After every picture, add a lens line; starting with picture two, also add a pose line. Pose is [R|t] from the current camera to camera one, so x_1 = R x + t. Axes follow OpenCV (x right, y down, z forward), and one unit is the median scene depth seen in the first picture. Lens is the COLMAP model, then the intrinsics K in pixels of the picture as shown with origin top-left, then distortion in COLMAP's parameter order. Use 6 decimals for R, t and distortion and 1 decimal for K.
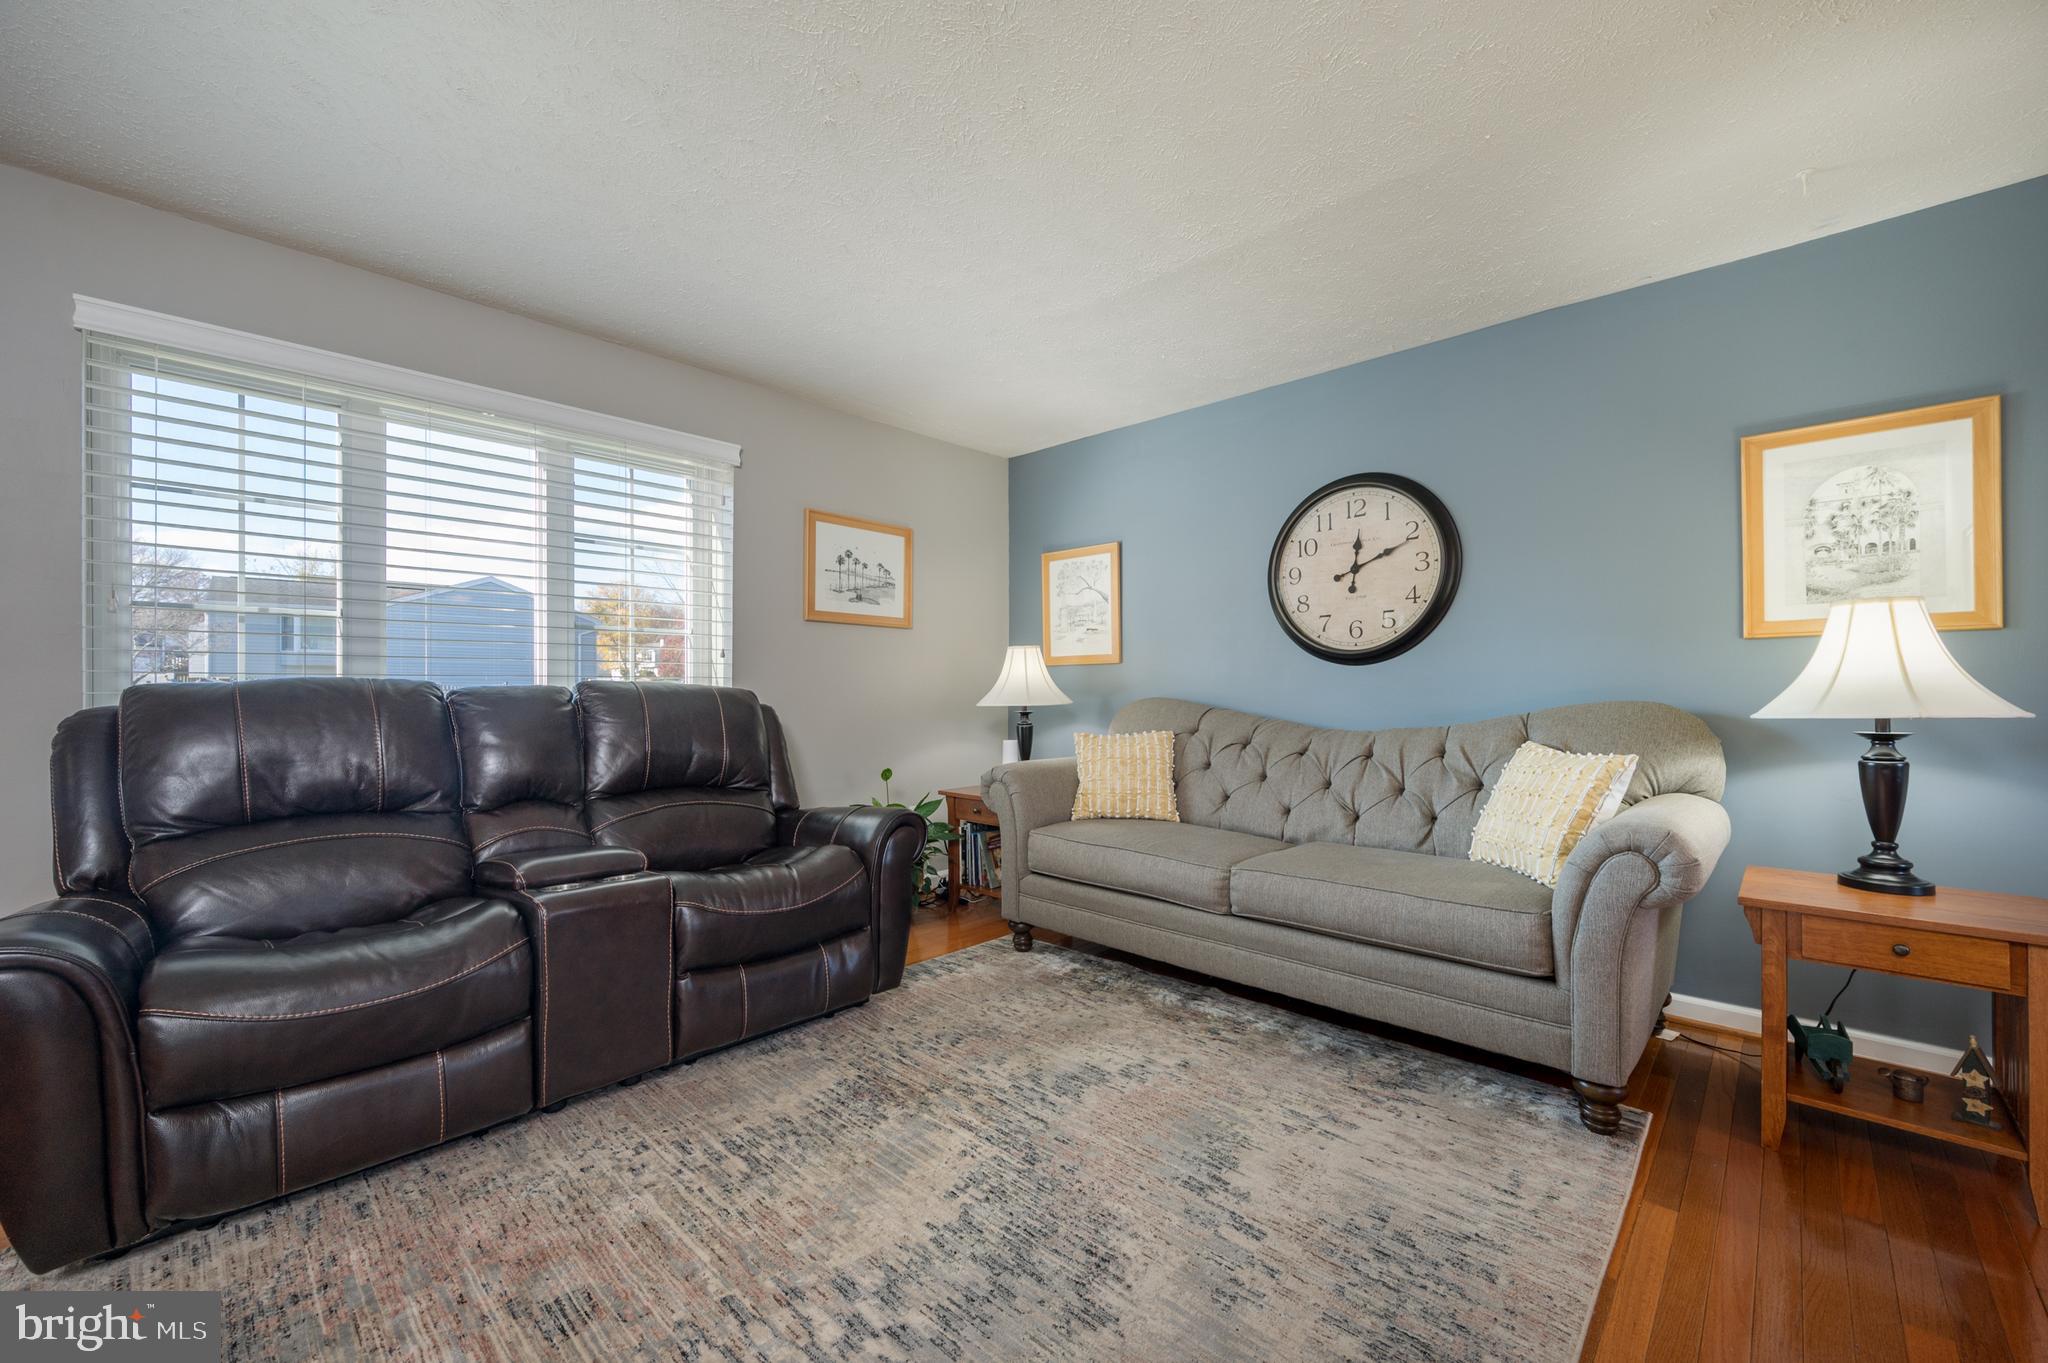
lens RADIAL K [[805.8, 0, 1024.1], [0, 805.8, 692.4], [0, 0, 1]] dist [0.000681, 0.000015]
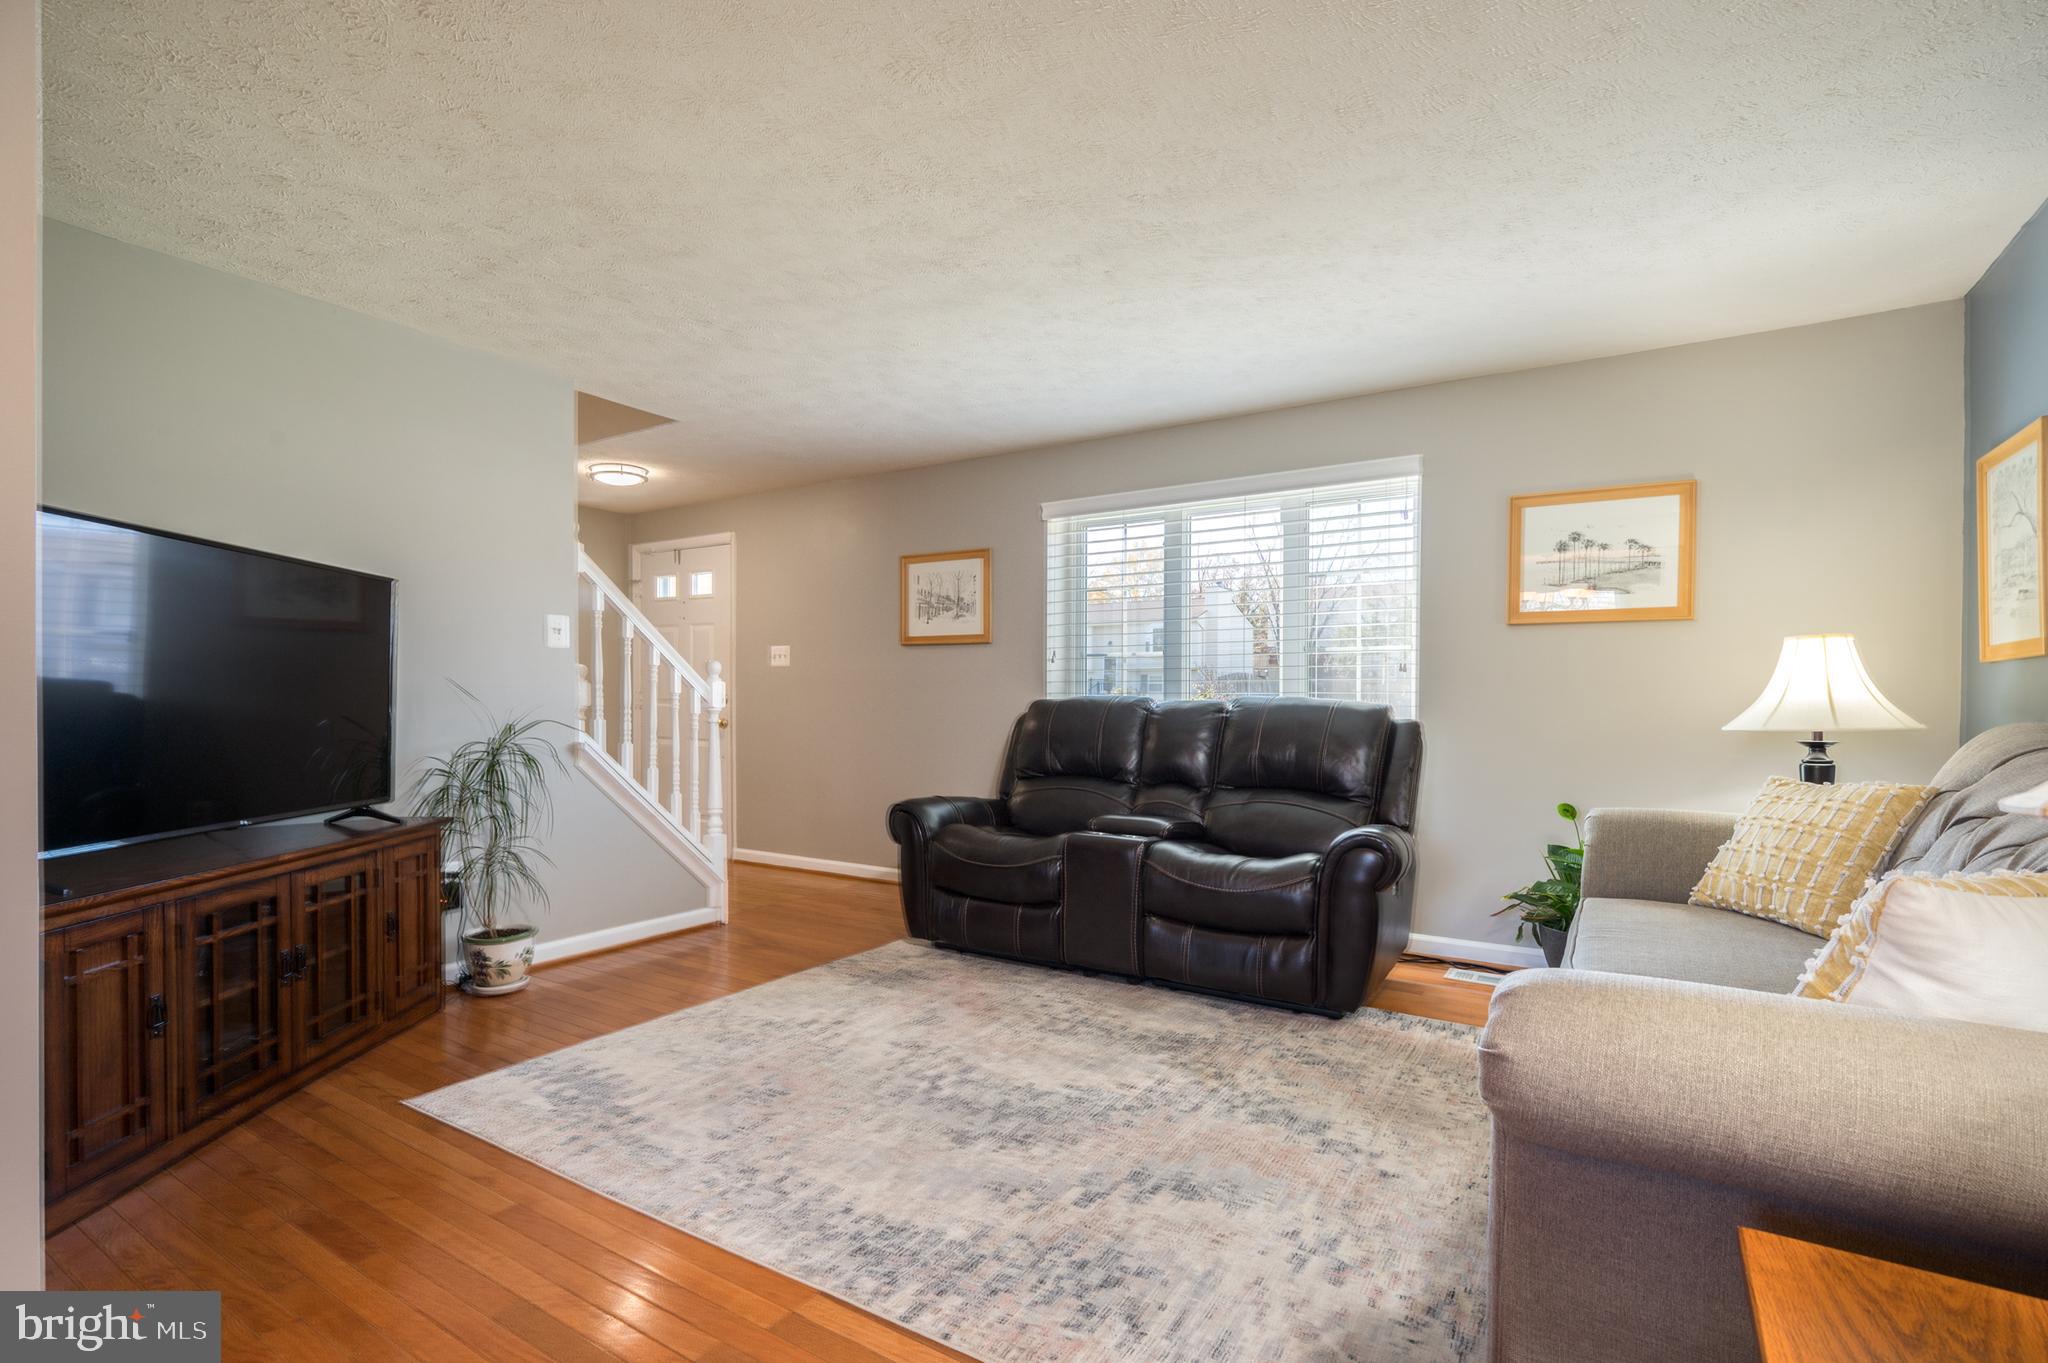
lens RADIAL K [[967.0, 0, 1021.3], [0, 967.0, 686.4], [0, 0, 1]] dist [0.005450, 0.000309]
pose [[0.187003, -0.016885, -0.982214, 1.089548], [-0.005053, 0.999823, -0.018150, -0.001882], [0.982346, 0.008357, 0.186885, 0.464368]]
